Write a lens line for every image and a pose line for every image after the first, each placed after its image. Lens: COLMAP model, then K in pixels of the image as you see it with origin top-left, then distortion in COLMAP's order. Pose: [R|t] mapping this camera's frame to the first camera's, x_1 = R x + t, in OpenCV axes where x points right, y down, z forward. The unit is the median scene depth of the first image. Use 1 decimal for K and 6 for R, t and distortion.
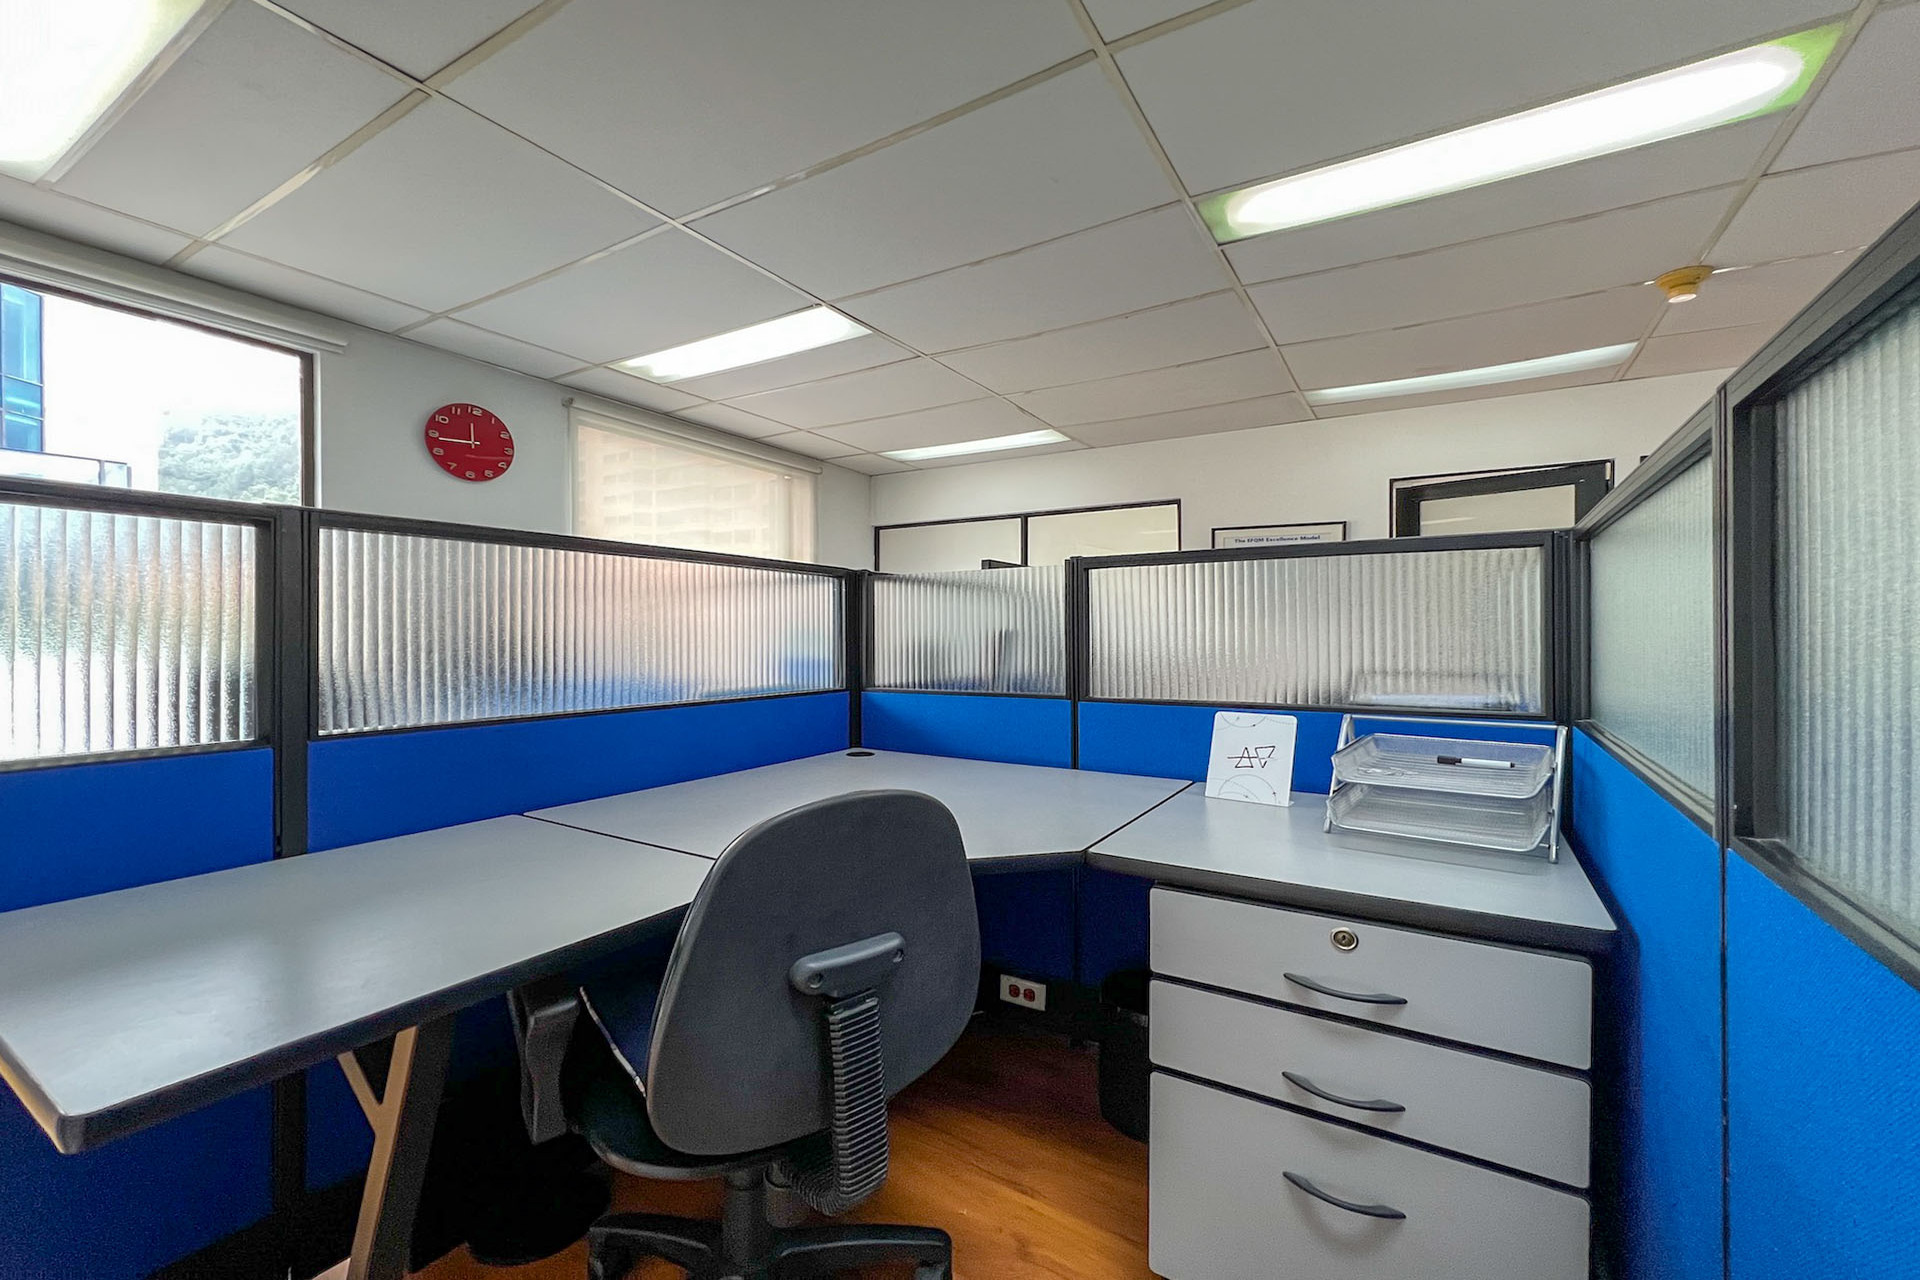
lens RADIAL K [[795.1, 0, 960.0], [0, 795.1, 640.0], [0, 0, 1]] dist [-0.002743, 0.000165]
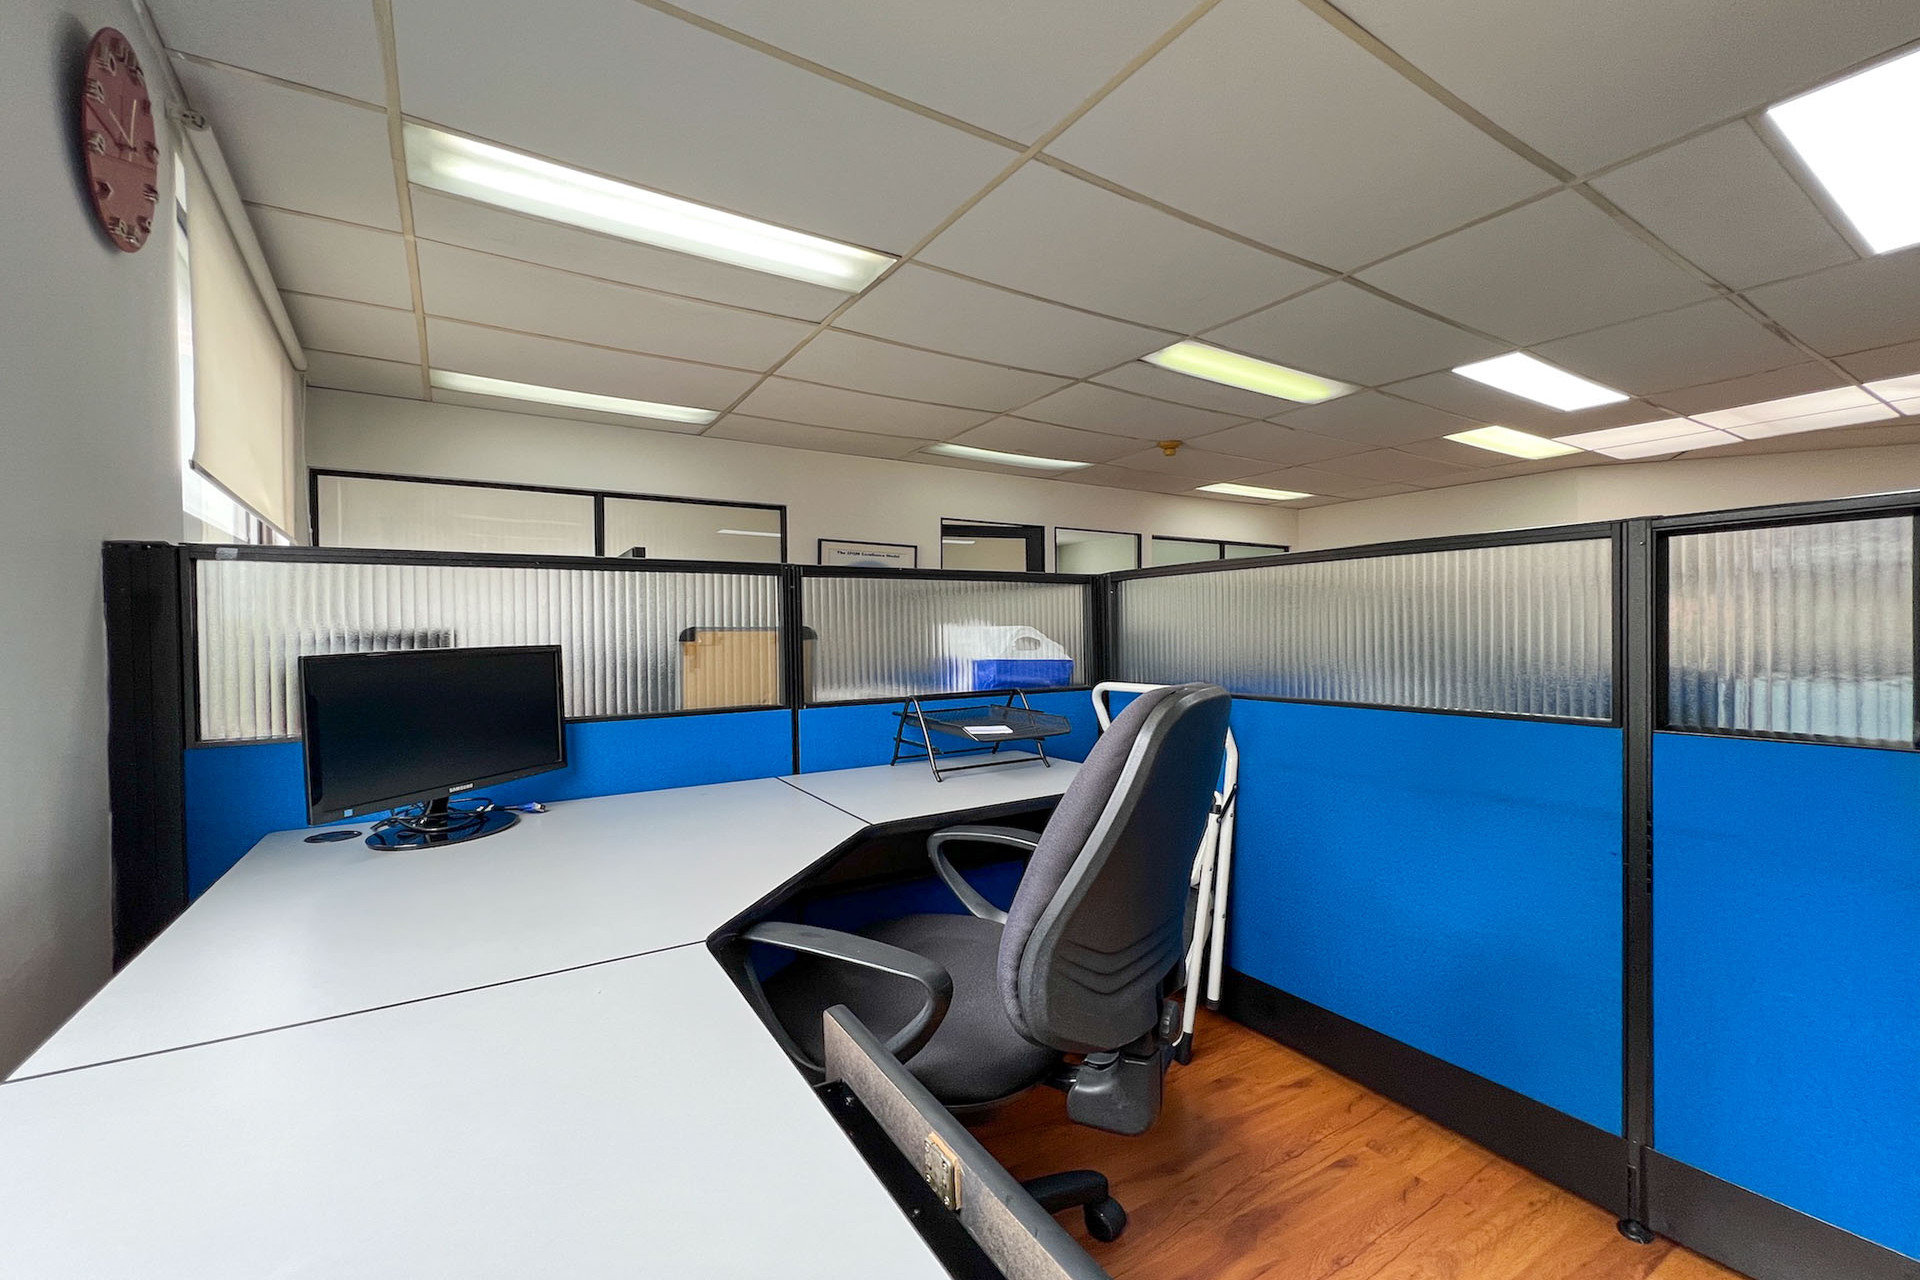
lens RADIAL K [[795.1, 0, 960.0], [0, 795.1, 640.0], [0, 0, 1]] dist [-0.002743, 0.000165]
pose [[0.437732, -0.009604, 0.899054, -0.713196], [0.014524, 0.999888, 0.003610, -0.002568], [-0.898988, 0.011478, 0.437823, 0.427518]]
